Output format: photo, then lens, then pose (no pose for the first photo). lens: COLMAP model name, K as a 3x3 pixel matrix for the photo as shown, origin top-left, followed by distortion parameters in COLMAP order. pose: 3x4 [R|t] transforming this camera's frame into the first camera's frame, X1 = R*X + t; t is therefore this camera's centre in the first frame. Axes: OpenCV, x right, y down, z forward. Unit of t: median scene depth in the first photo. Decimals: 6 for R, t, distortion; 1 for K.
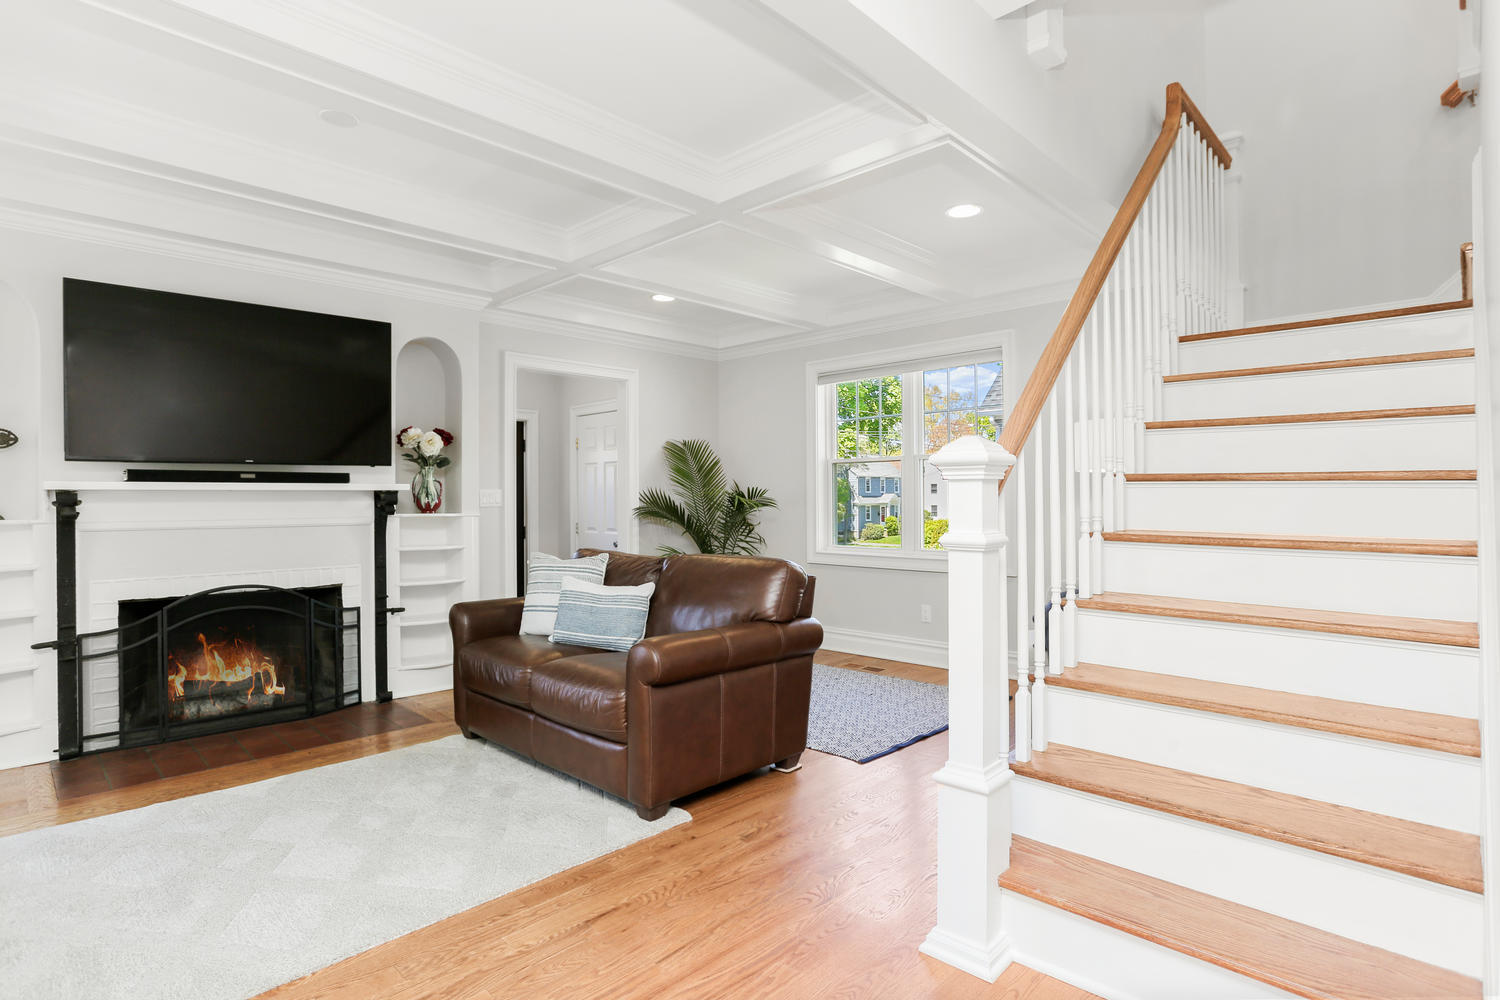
lens RADIAL K [[774.1, 0, 754.7], [0, 774.1, 495.0], [0, 0, 1]] dist [-0.049492, 0.026810]
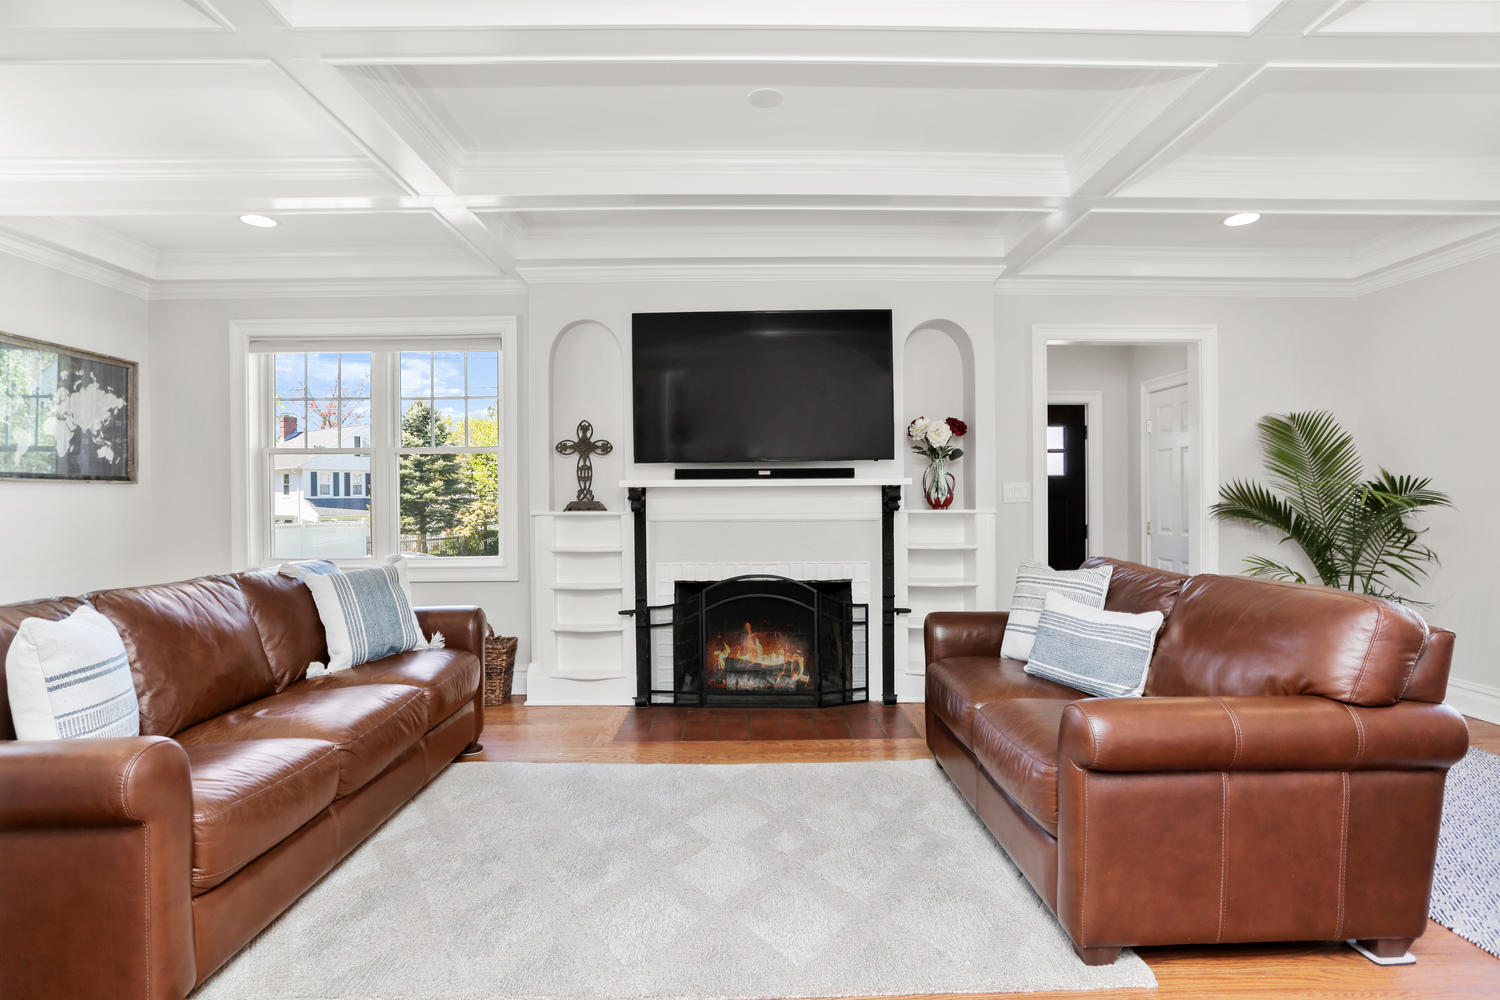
lens RADIAL K [[774.1, 0, 754.7], [0, 774.1, 495.0], [0, 0, 1]] dist [-0.049492, 0.026810]
pose [[0.707382, 0.000517, -0.706832, 0.089977], [0.005149, 0.999969, 0.005885, -0.000273], [0.706813, -0.007803, 0.707357, 0.211768]]
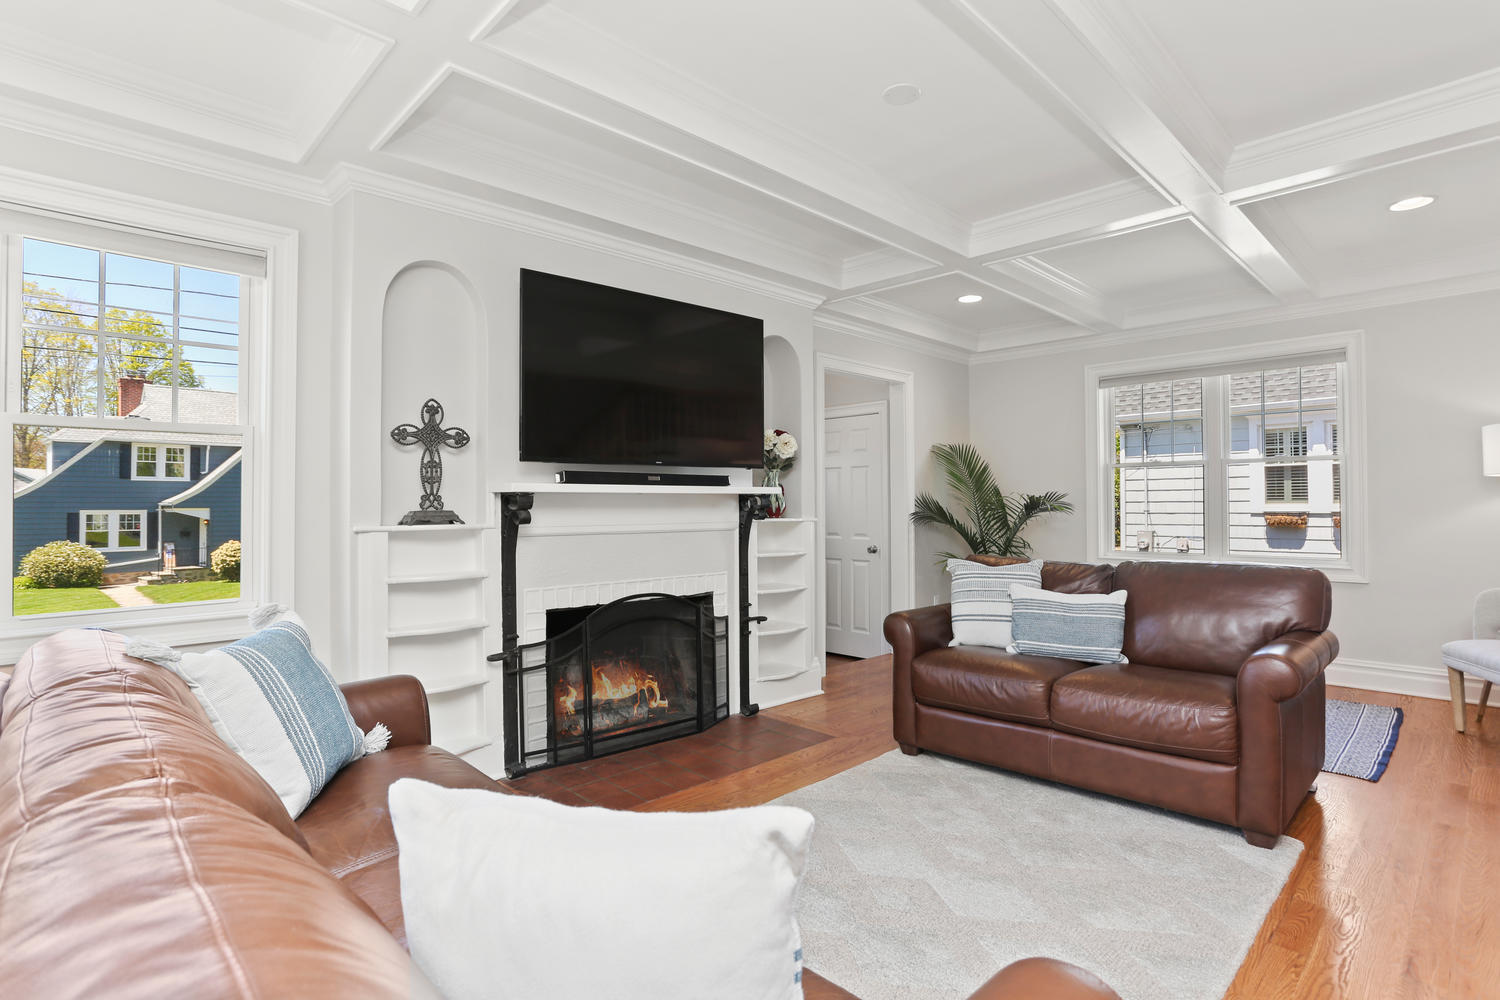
lens RADIAL K [[757.1, 0, 750.0], [0, 757.1, 500.0], [0, 0, 1]] dist [-0.054103, 0.025705]
pose [[0.999563, -0.000377, -0.029567, -0.499875], [0.000296, 0.999996, -0.002760, 0.004428], [0.029568, 0.002750, 0.999559, 0.062827]]
